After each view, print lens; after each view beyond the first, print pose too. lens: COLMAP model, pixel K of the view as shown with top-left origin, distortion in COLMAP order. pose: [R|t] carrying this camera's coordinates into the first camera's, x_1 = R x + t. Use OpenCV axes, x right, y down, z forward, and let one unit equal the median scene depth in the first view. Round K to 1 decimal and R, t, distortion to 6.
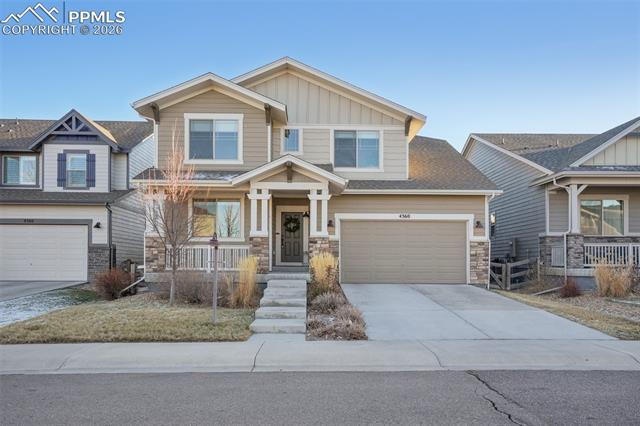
lens RADIAL K [[487.3, 0, 320.0], [0, 487.3, 213.0], [0, 0, 1]] dist [0.013847, 0.002998]
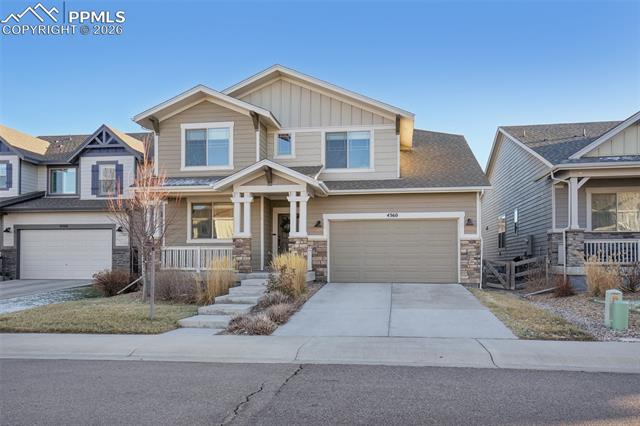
lens RADIAL K [[487.3, 0, 320.0], [0, 487.3, 213.0], [0, 0, 1]] dist [0.013847, 0.002998]
pose [[0.986380, -0.022044, -0.163001, 0.188368], [0.022091, 0.999755, -0.001522, 0.000173], [0.162995, -0.002100, 0.986625, -0.010728]]
